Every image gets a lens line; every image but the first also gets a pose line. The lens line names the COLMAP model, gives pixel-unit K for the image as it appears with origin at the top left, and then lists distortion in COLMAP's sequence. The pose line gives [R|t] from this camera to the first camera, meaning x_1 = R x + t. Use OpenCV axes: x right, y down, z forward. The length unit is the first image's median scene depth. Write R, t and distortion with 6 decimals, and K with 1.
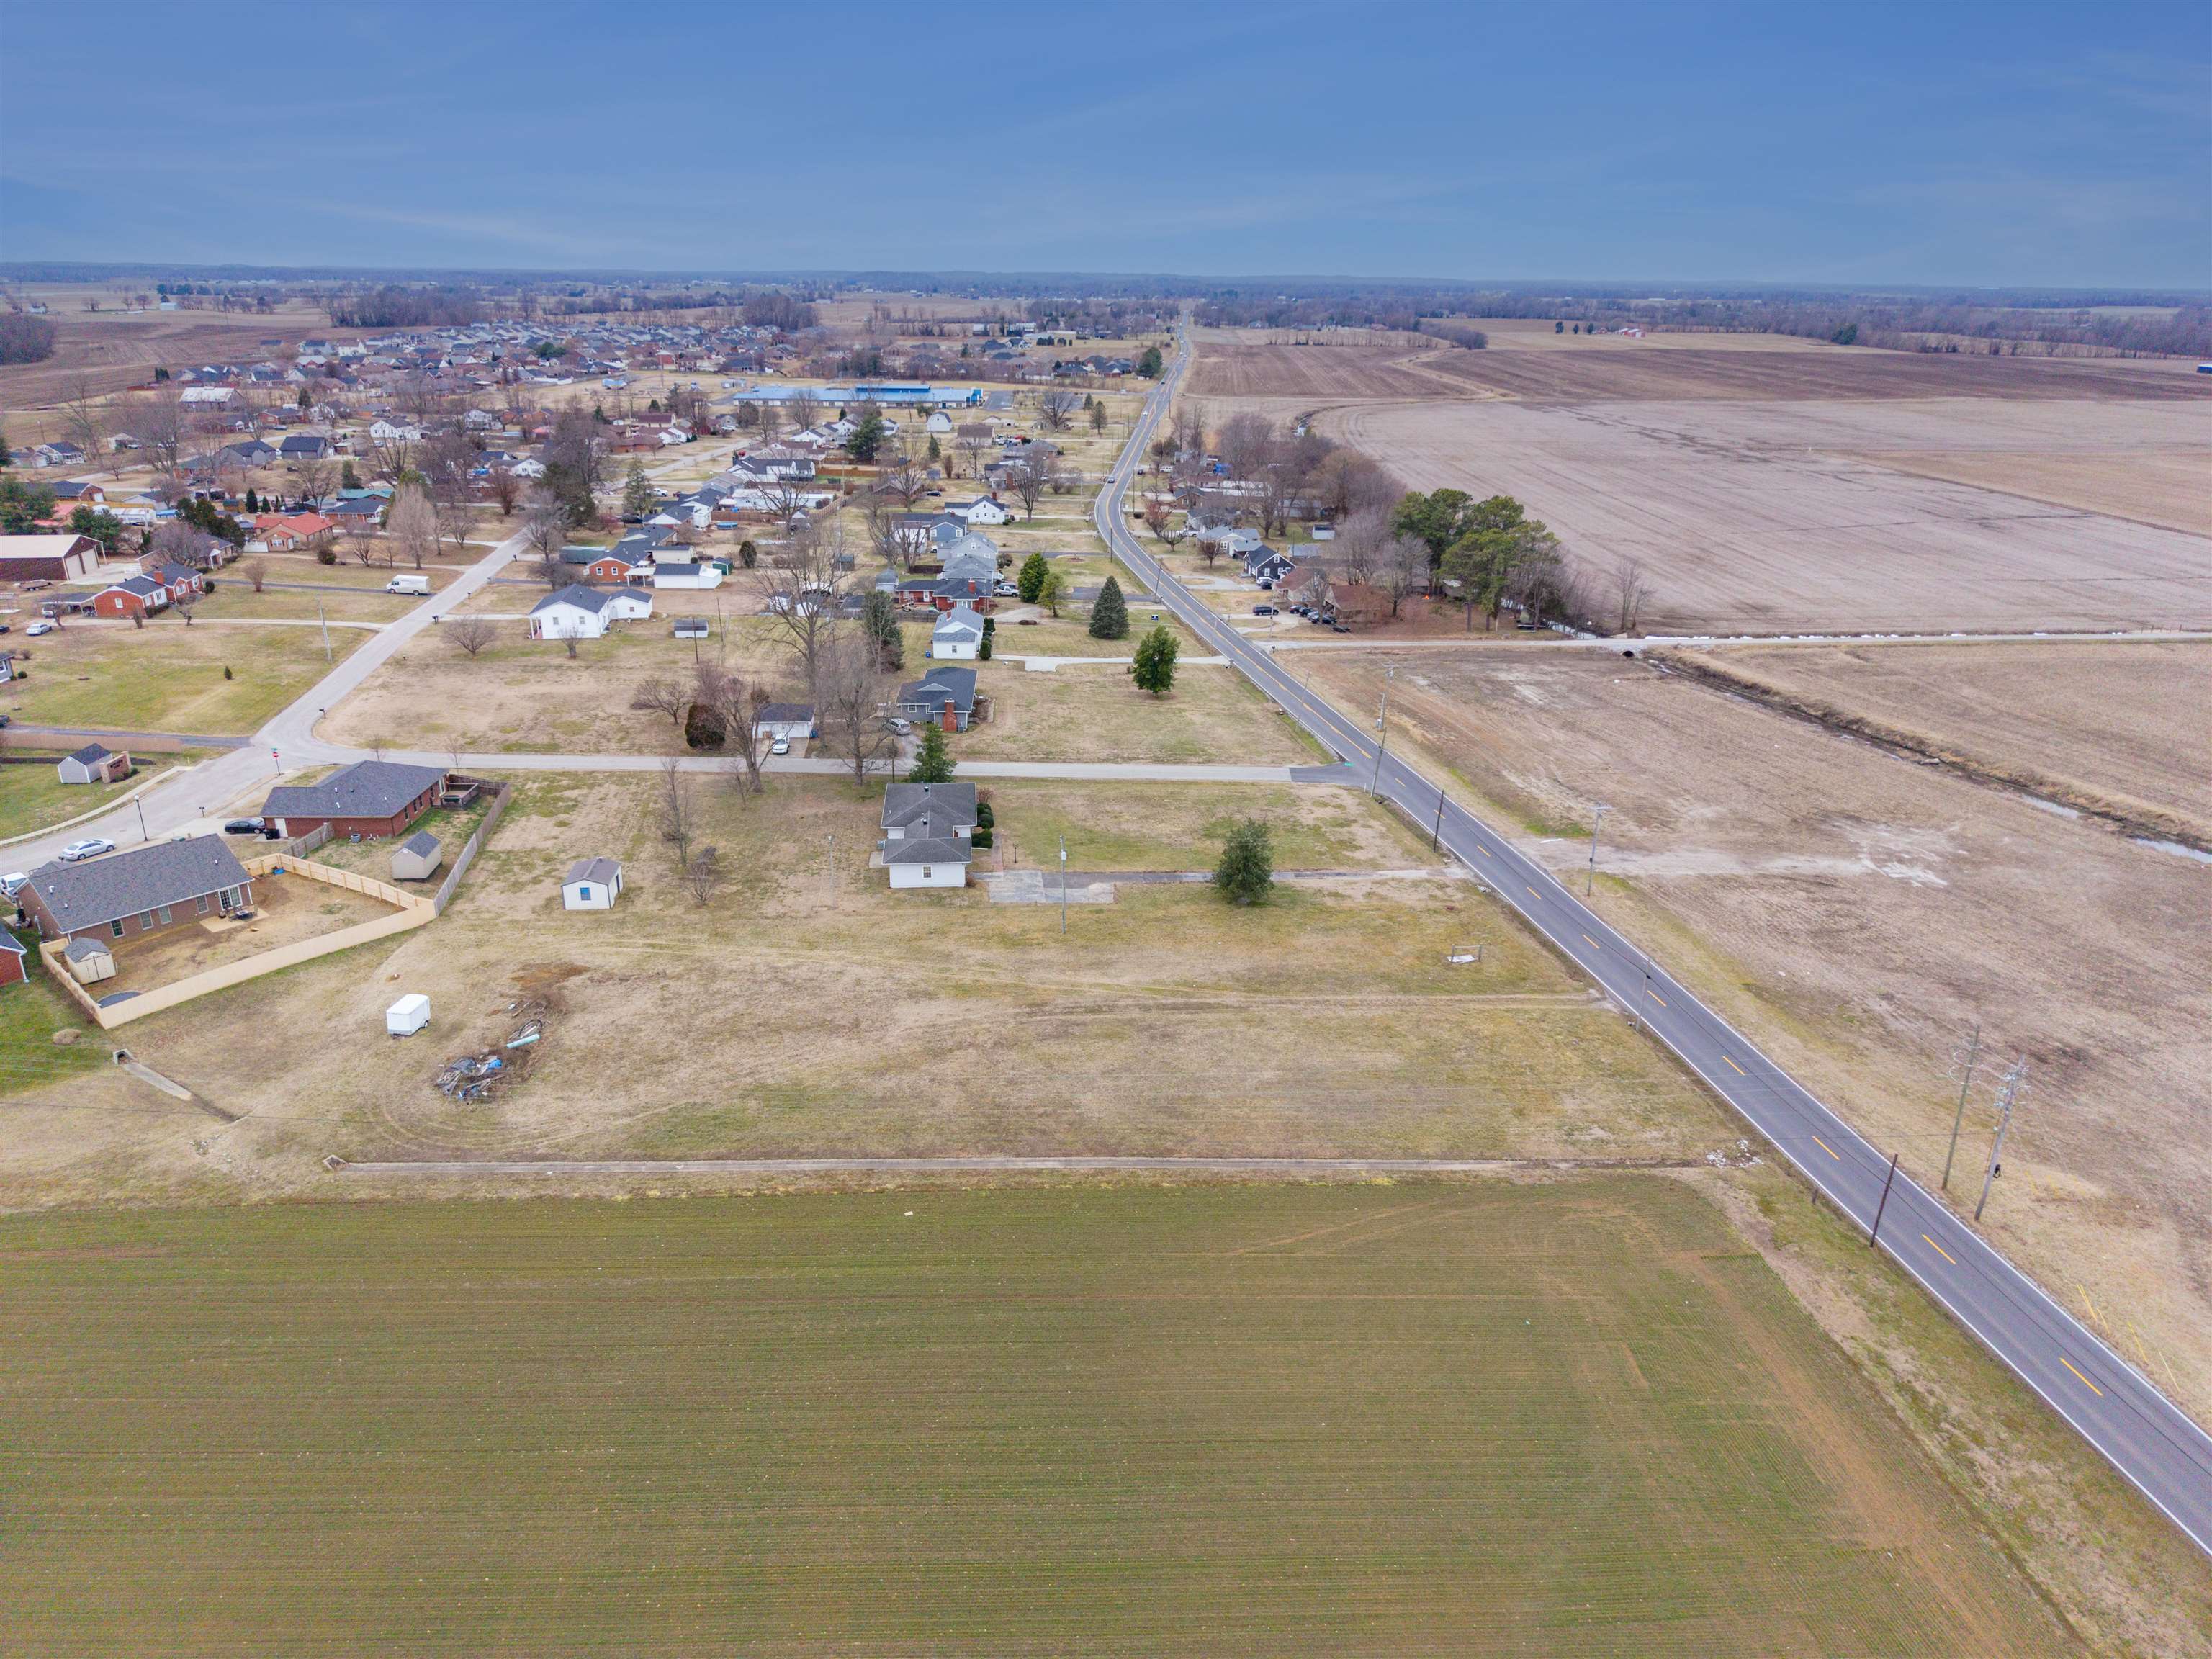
lens RADIAL K [[1481.8, 0, 1108.1], [0, 1481.8, 822.6], [0, 0, 1]] dist [0.025528, -0.022115]
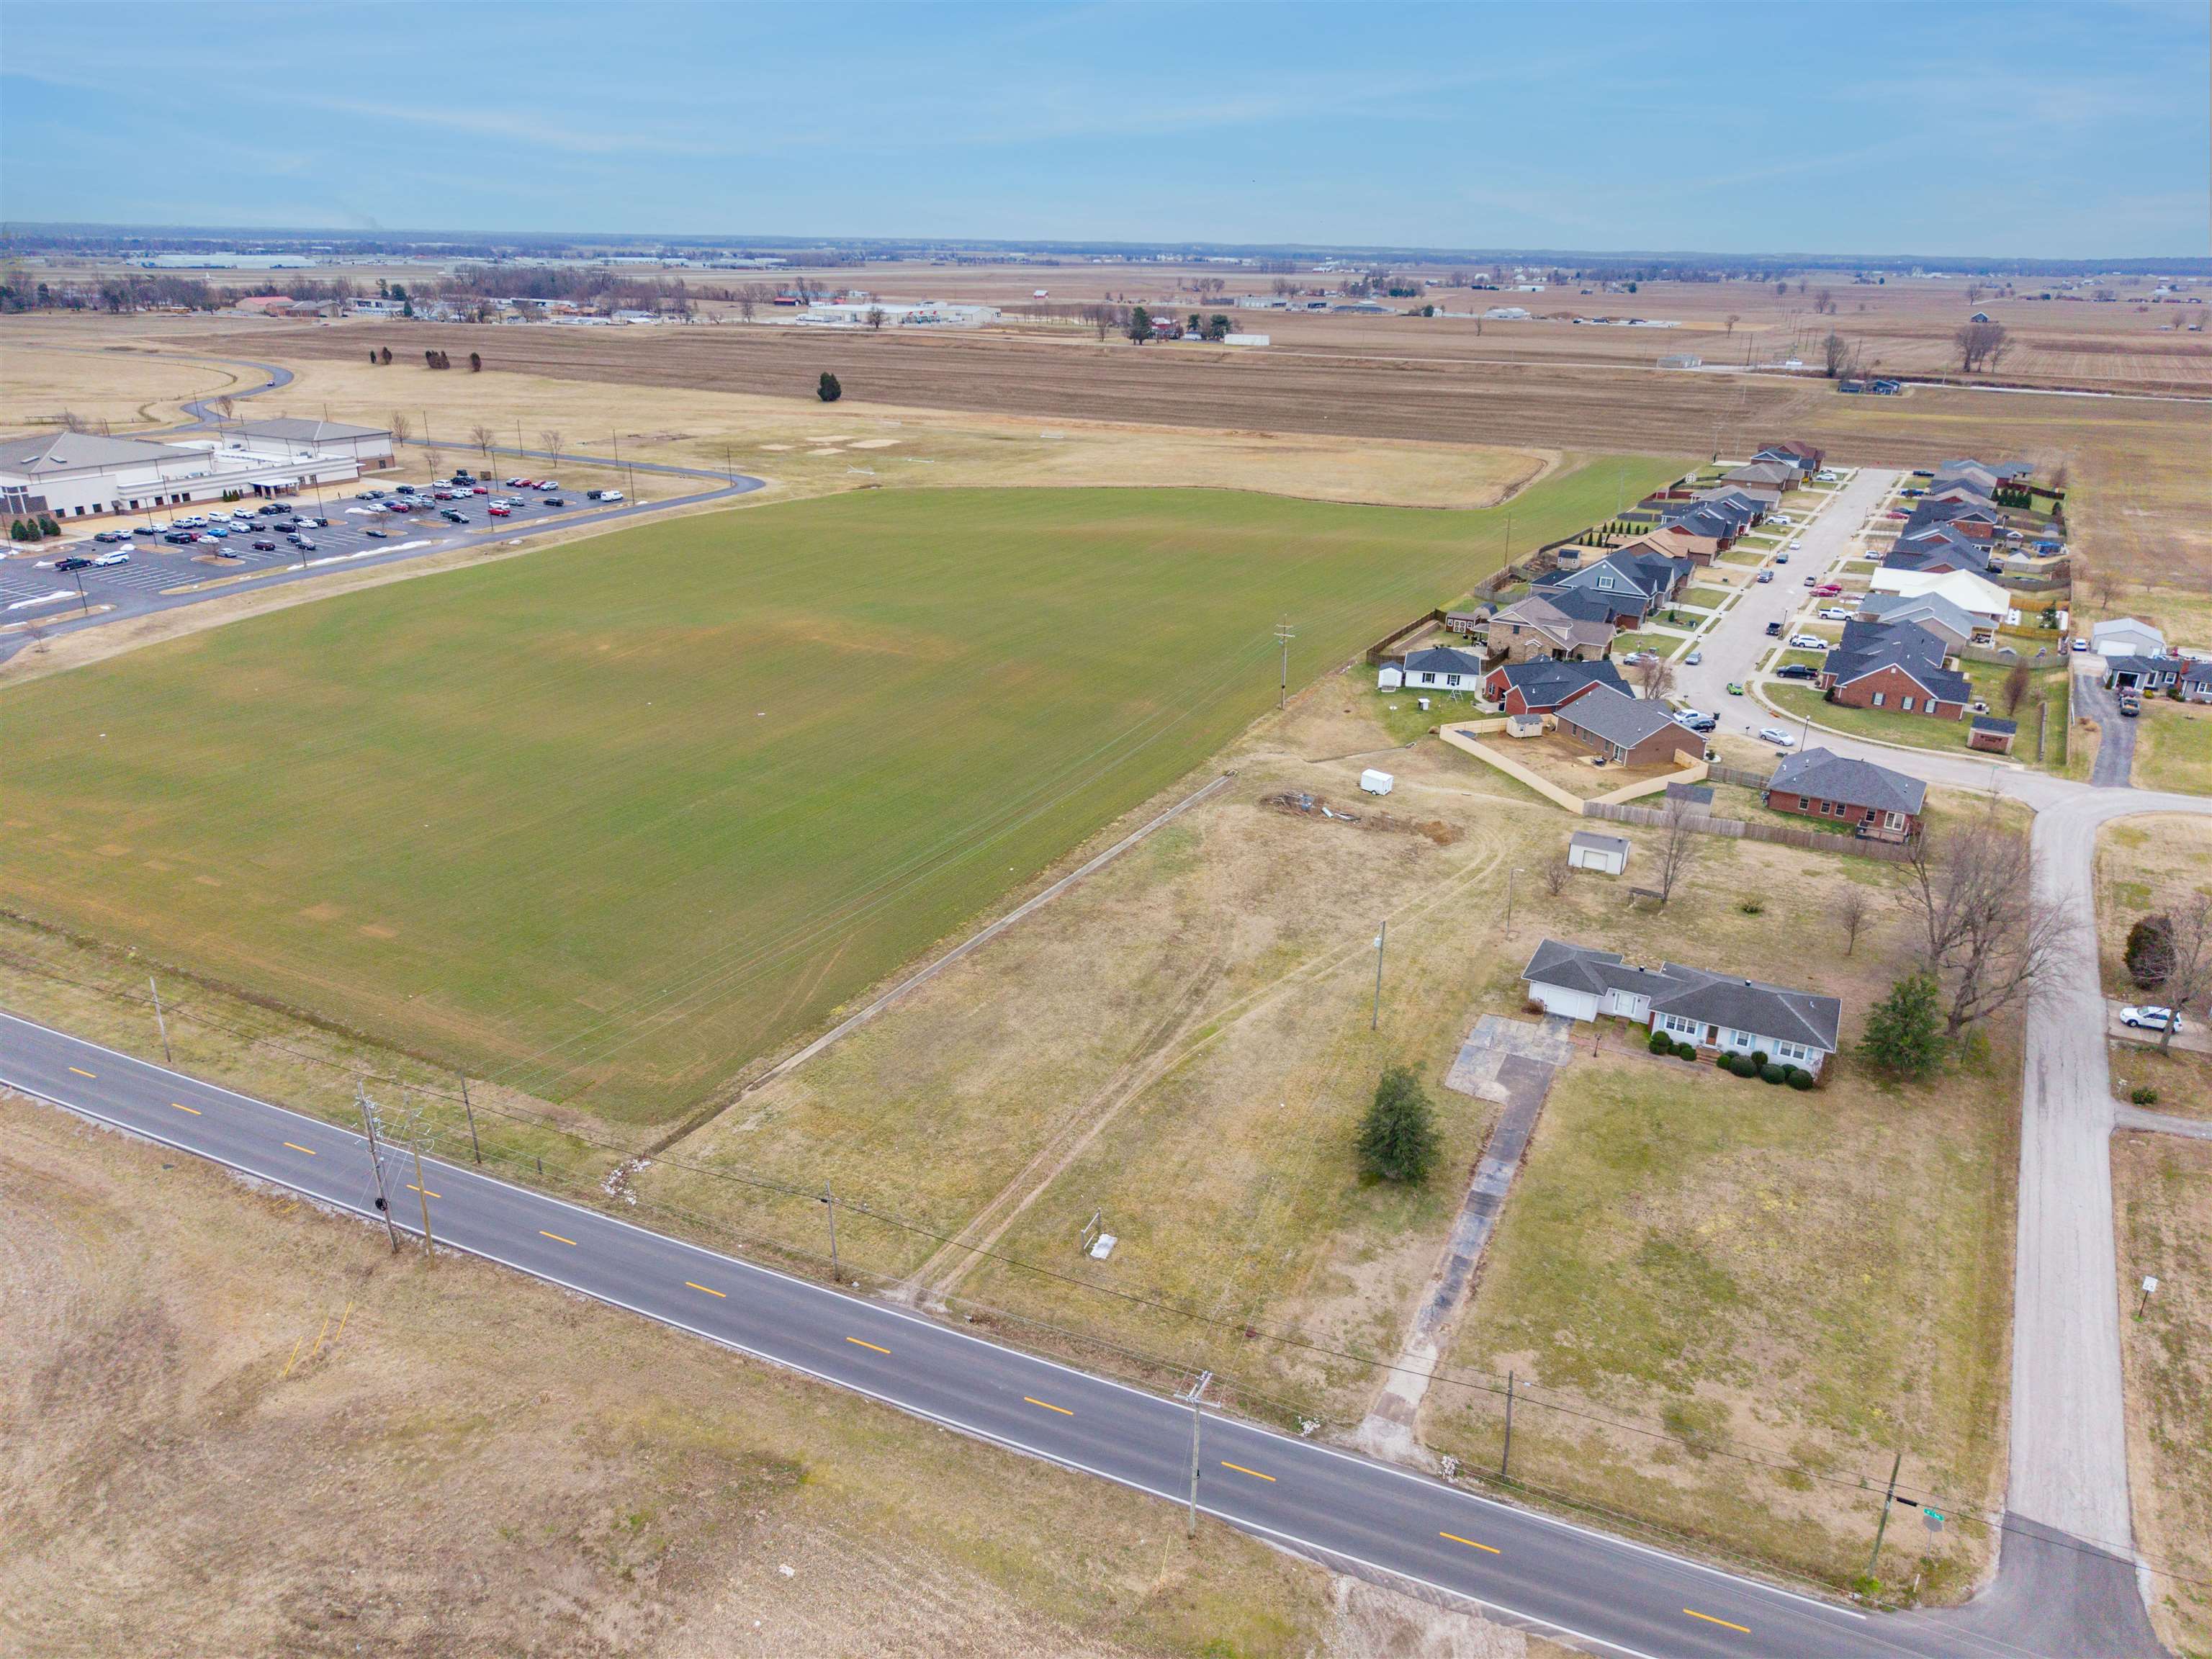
lens RADIAL K [[1481.8, 0, 1108.1], [0, 1481.8, 822.6], [0, 0, 1]] dist [0.025528, -0.022115]
pose [[-0.545810, 0.288538, -0.786662, 0.693990], [-0.312525, 0.800989, 0.510632, -0.413238], [0.777445, 0.524559, -0.347012, 1.062489]]
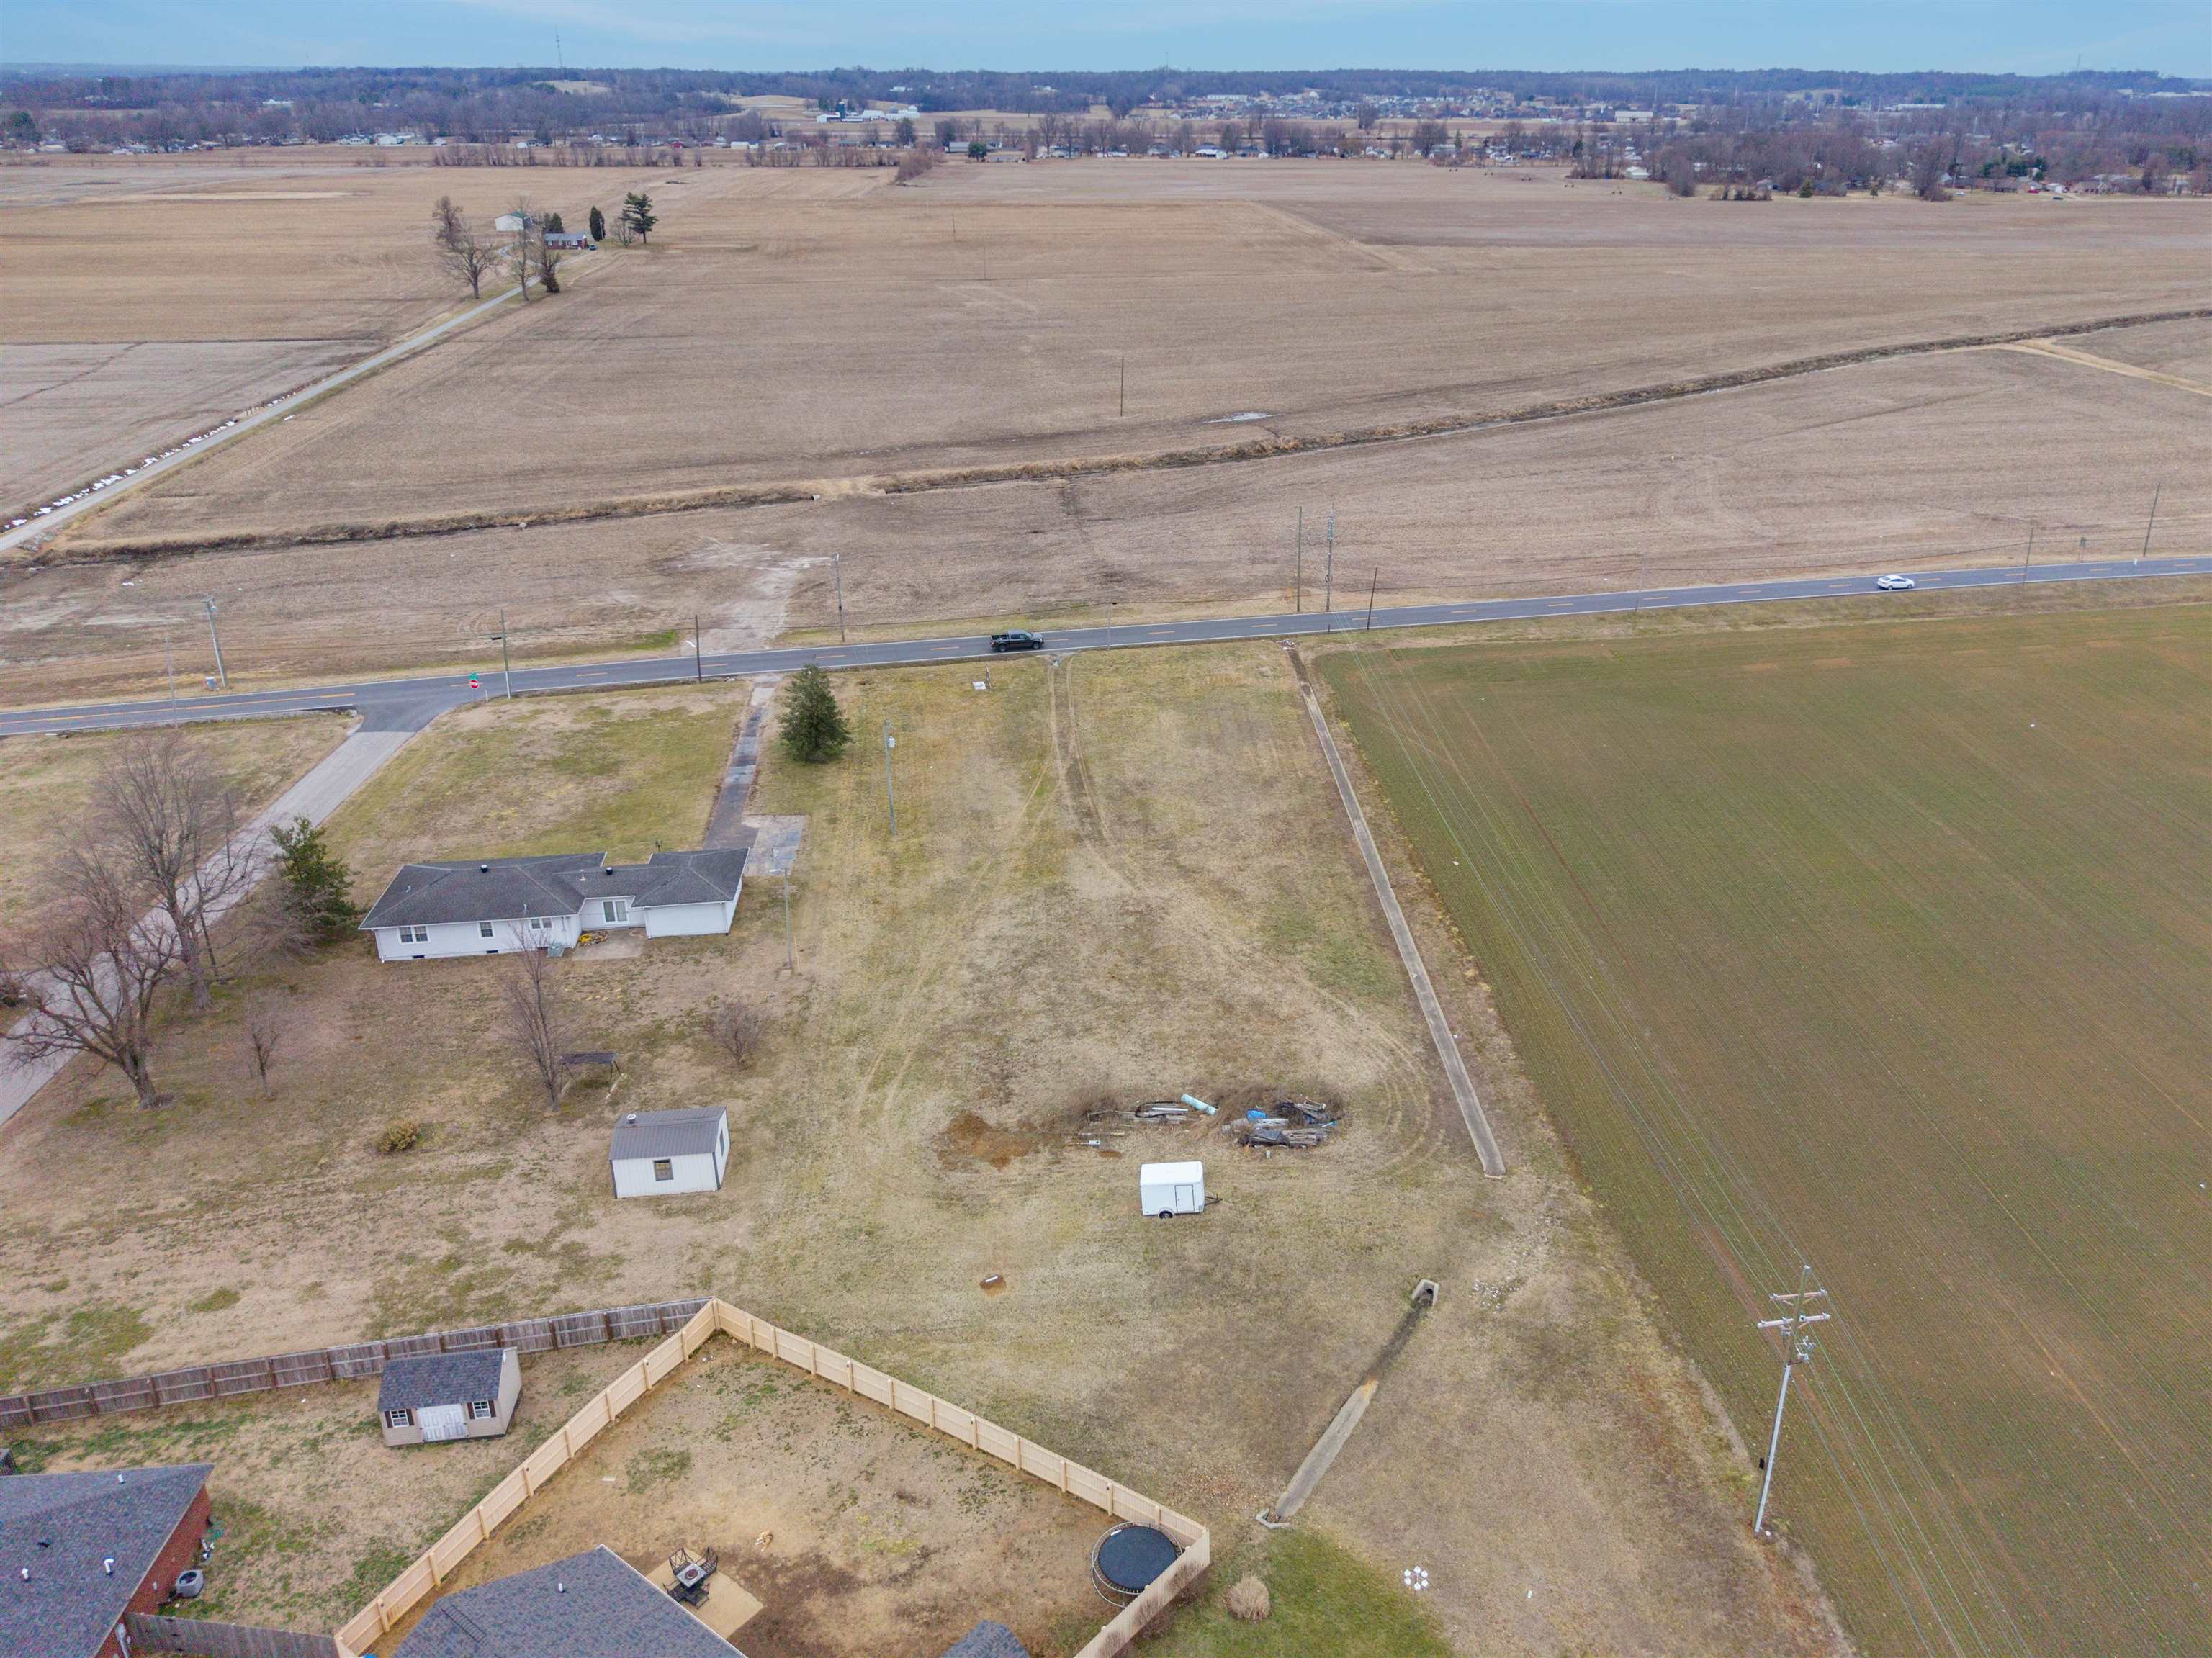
lens RADIAL K [[1619.6, 0, 1246.6], [0, 1619.6, 831.8], [0, 0, 1]] dist [0.027014, -0.025345]
pose [[-0.056461, -0.432587, 0.899822, -0.850087], [0.341476, 0.838540, 0.424552, -0.245270], [-0.938193, 0.331239, 0.100373, 0.672388]]
